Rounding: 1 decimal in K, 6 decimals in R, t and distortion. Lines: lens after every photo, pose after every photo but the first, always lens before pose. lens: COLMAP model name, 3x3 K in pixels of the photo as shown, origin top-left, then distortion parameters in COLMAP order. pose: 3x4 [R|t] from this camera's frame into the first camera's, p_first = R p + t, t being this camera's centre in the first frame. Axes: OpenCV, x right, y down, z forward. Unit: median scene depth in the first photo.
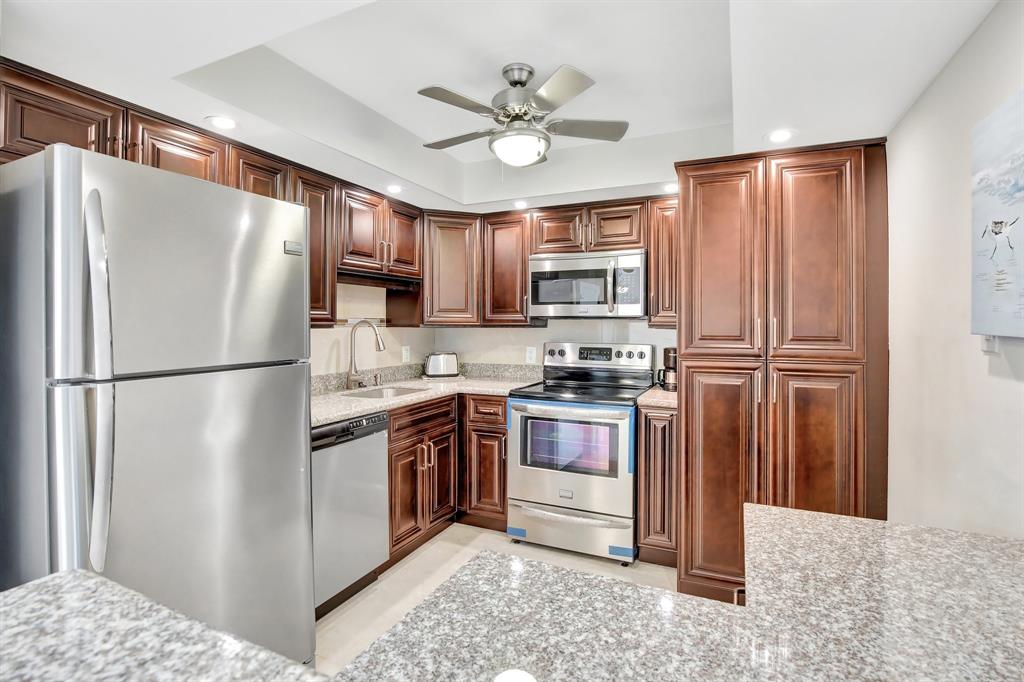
lens RADIAL K [[482.7, 0, 513.5], [0, 482.7, 327.0], [0, 0, 1]] dist [-0.001094, -0.000155]
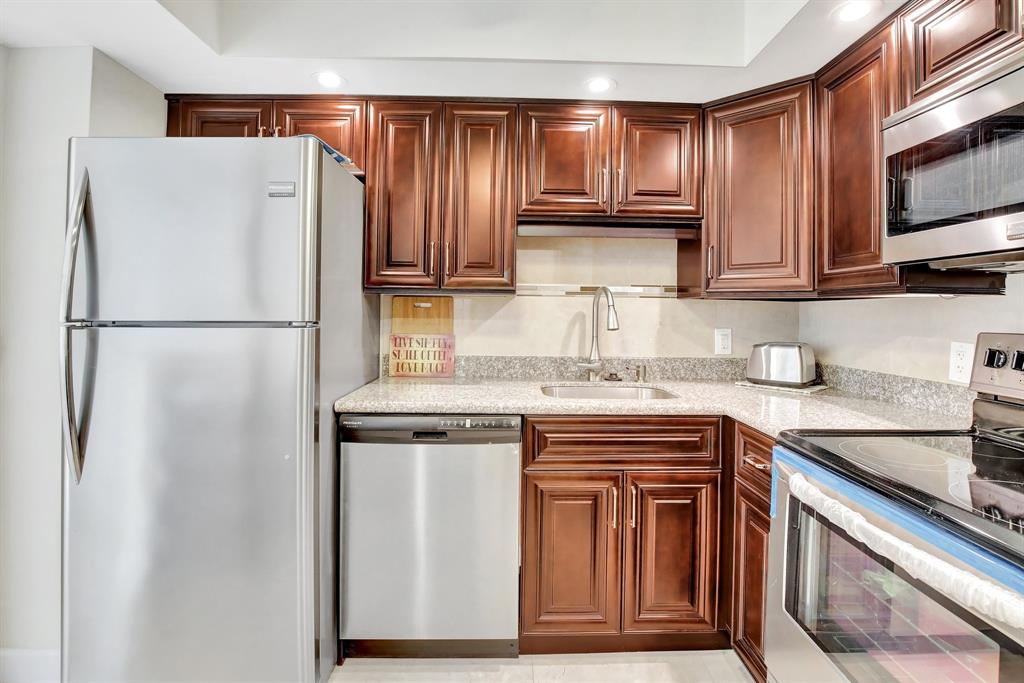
lens RADIAL K [[521.2, 0, 515.2], [0, 521.2, 308.0], [0, 0, 1]] dist [0.000210, -0.000087]
pose [[0.456812, 0.003917, -0.889555, 0.291843], [-0.013491, 0.999906, -0.002525, 0.020216], [0.889461, 0.013154, 0.456822, 0.509677]]
